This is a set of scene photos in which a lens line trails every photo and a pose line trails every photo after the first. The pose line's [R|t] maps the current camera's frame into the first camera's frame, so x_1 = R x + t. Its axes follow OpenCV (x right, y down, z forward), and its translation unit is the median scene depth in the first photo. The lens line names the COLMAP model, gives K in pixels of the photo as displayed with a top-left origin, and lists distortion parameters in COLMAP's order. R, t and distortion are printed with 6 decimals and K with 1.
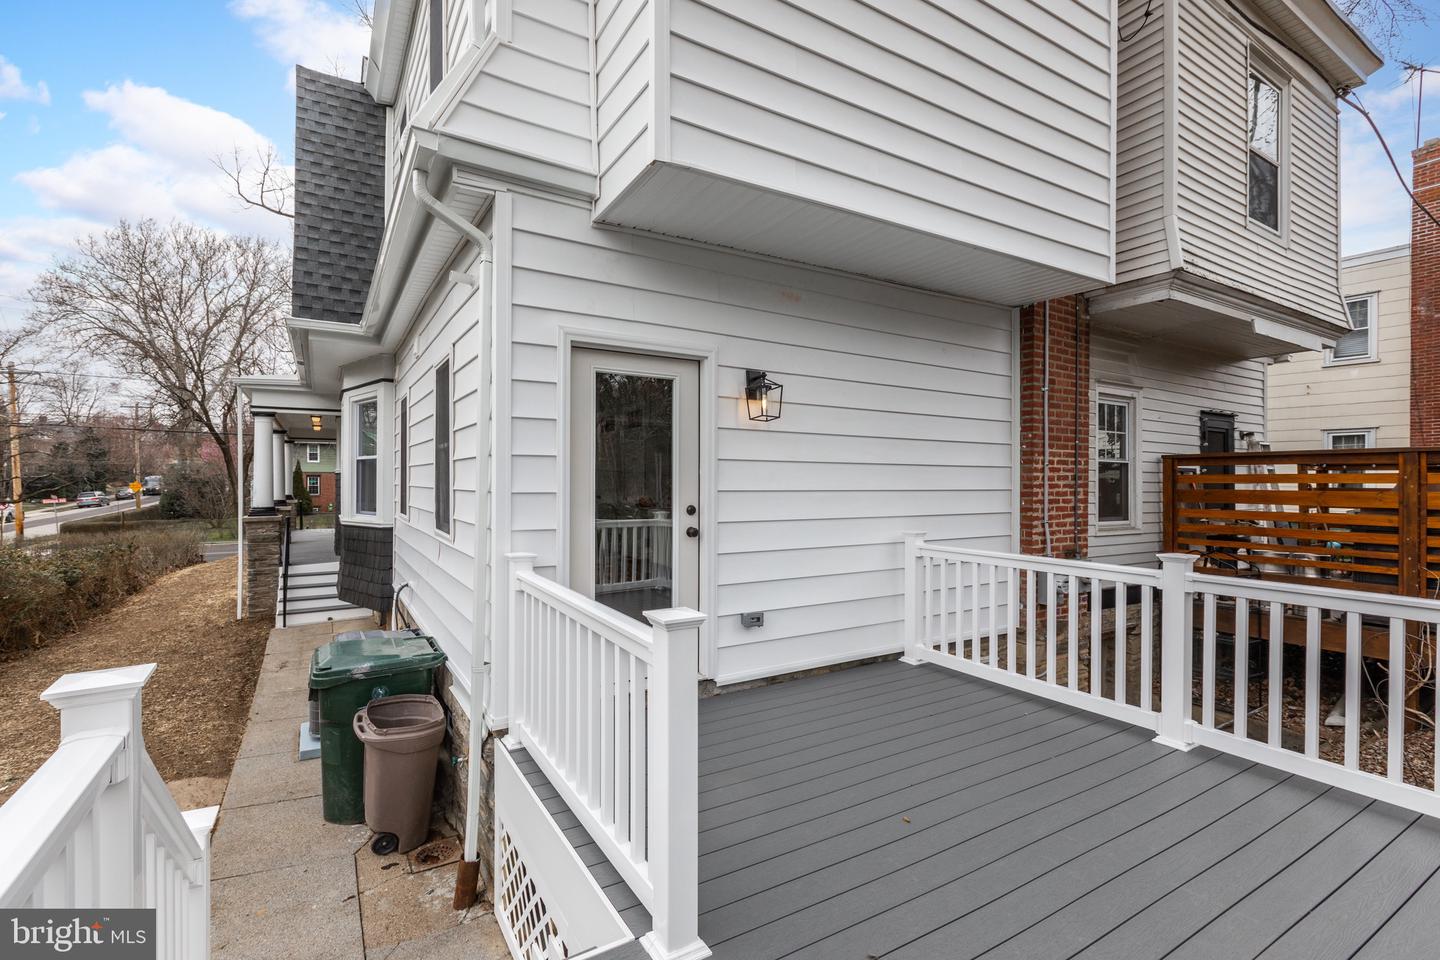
lens RADIAL K [[754.0, 0, 720.0], [0, 754.0, 480.0], [0, 0, 1]] dist [0.002319, 0.000002]
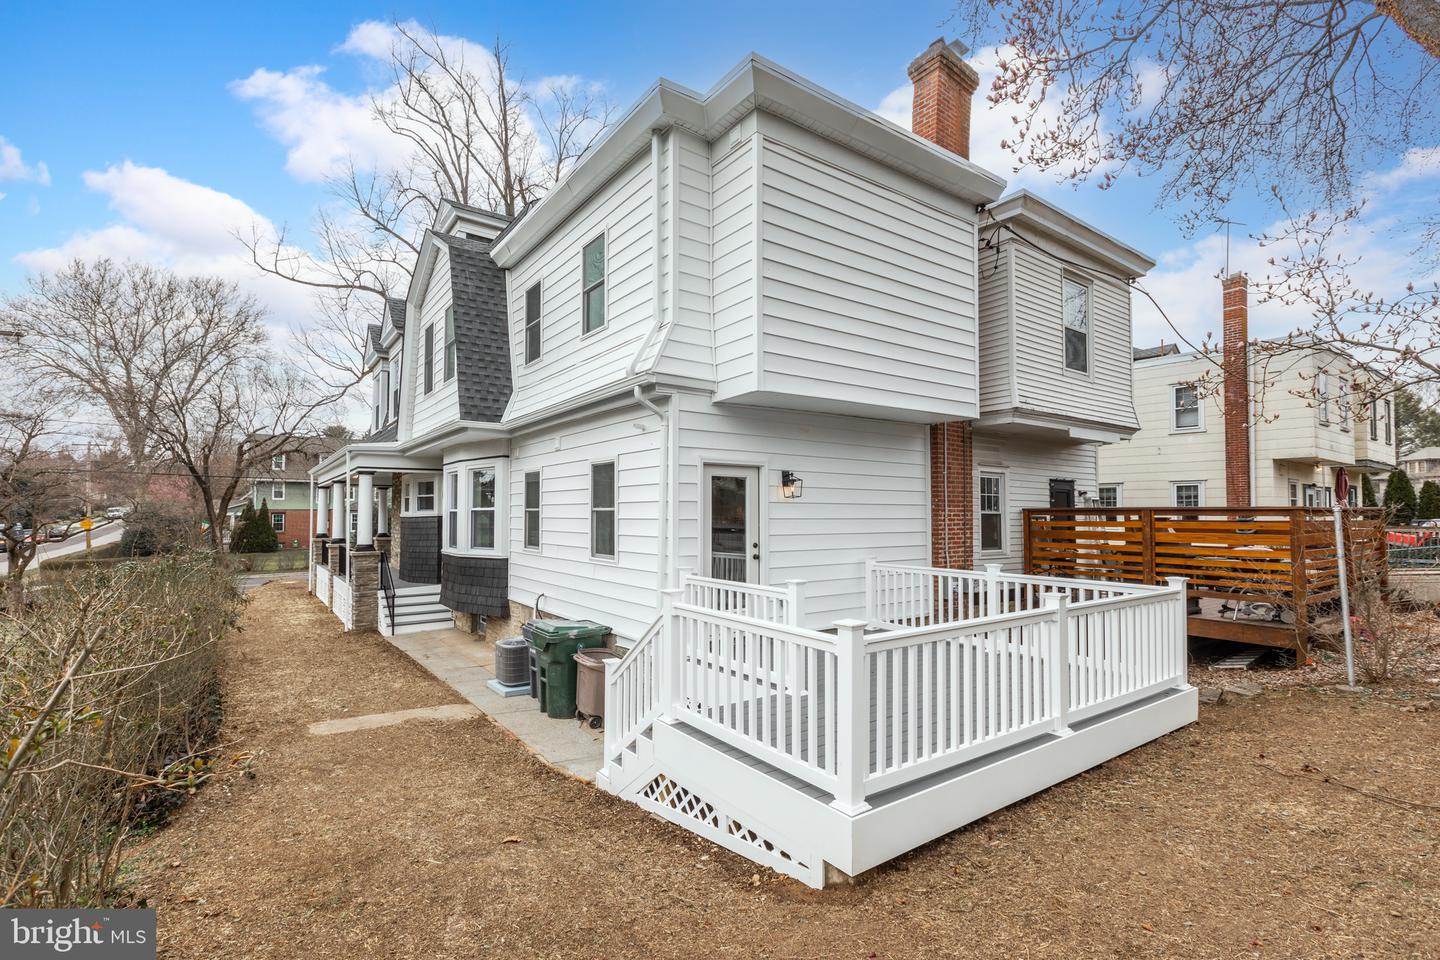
lens RADIAL K [[657.8, 0, 711.6], [0, 657.8, 499.9], [0, 0, 1]] dist [-0.001974, -0.000197]
pose [[0.999666, -0.004876, 0.025363, -0.128693], [0.005565, 0.999616, -0.027163, -0.020409], [-0.025221, 0.027295, 0.999309, -0.449834]]
